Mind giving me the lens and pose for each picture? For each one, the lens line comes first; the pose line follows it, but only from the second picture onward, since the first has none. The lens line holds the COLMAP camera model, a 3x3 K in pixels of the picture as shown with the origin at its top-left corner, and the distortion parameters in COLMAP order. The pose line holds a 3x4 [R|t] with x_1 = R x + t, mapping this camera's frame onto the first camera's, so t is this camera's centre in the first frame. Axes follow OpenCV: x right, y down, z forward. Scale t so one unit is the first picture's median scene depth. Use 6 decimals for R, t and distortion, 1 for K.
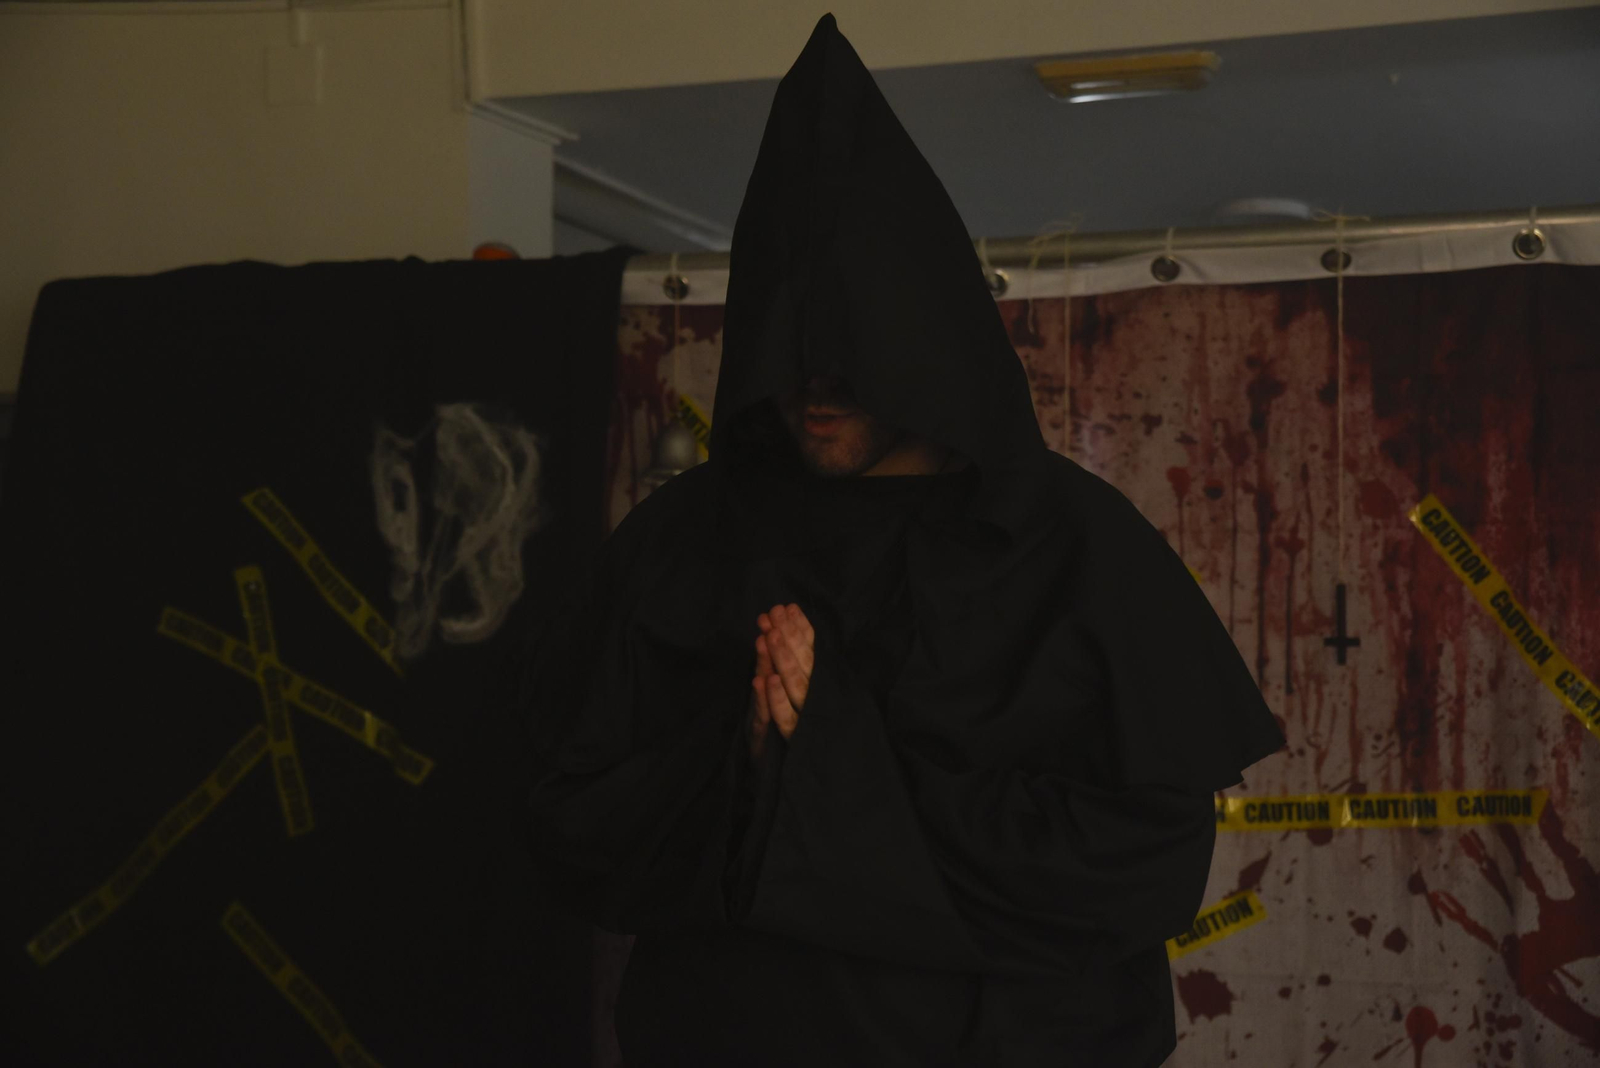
lens RADIAL K [[2681.0, 0, 801.5], [0, 2681.0, 587.1], [0, 0, 1]] dist [0.240453, 0.071269]
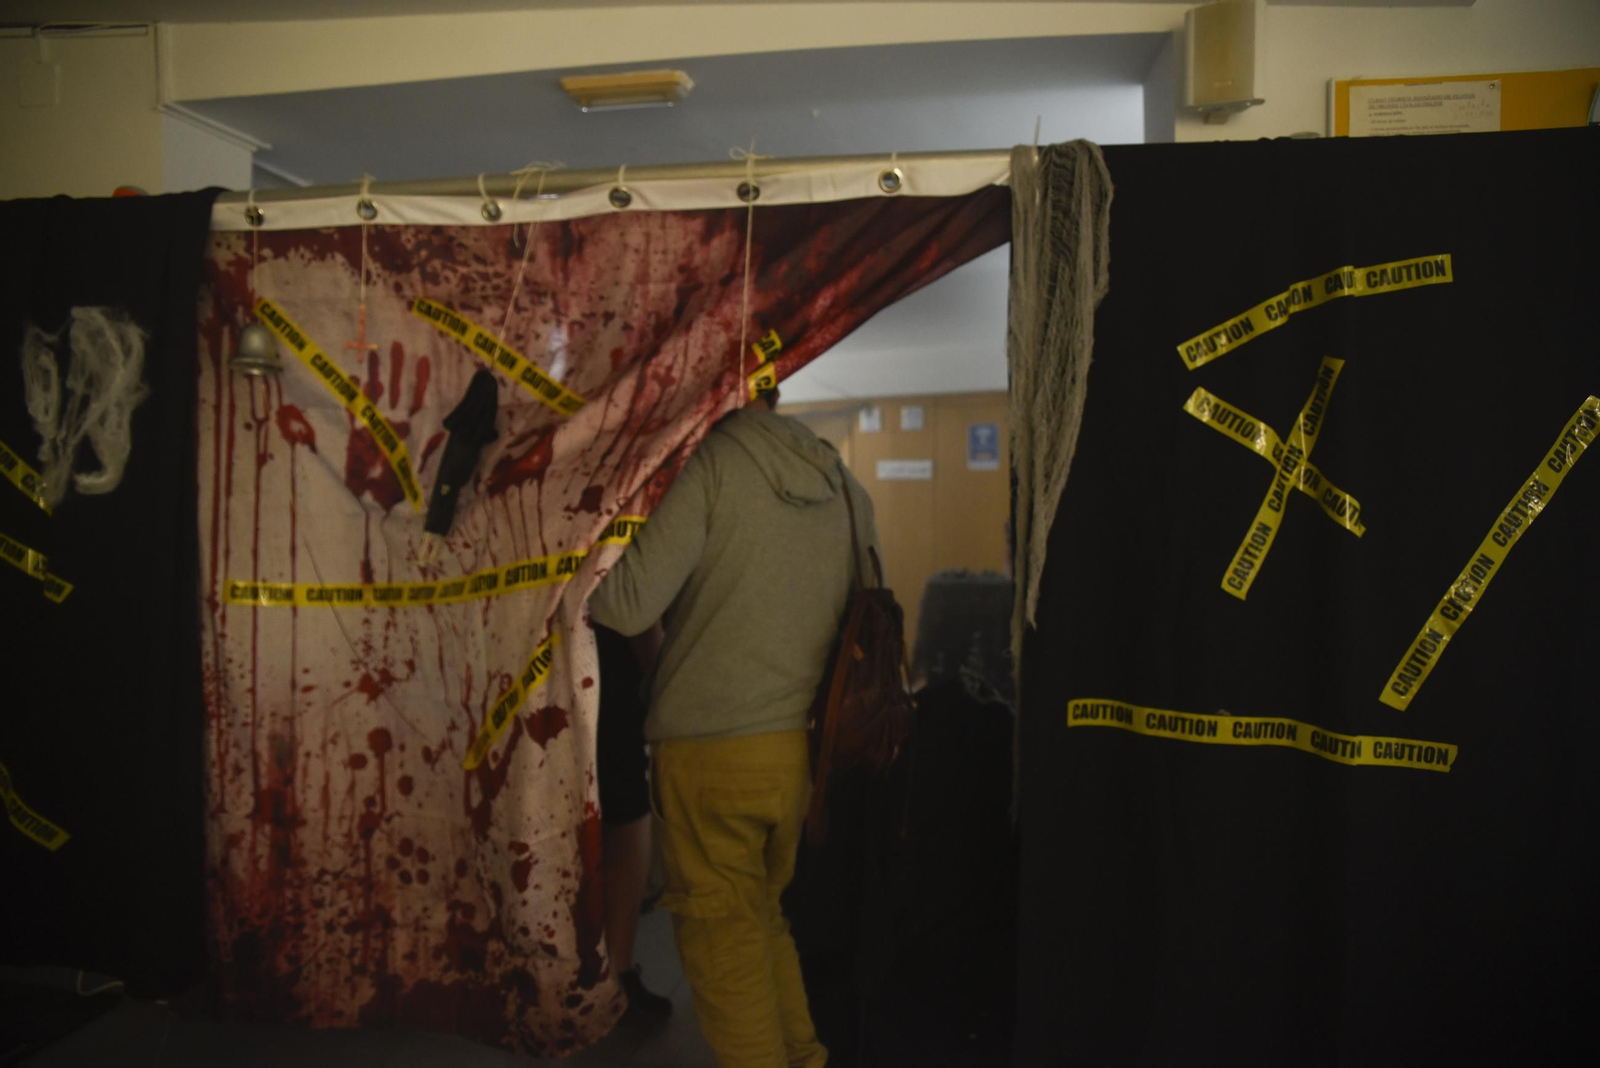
lens RADIAL K [[1132.7, 0, 800.3], [0, 1132.7, 499.9], [0, 0, 1]] dist [-0.078143, 0.003936]
pose [[0.989878, -0.003628, 0.141878, 0.135152], [-0.000723, 0.999531, 0.030605, 0.007694], [-0.141922, -0.030398, 0.989411, 0.434369]]
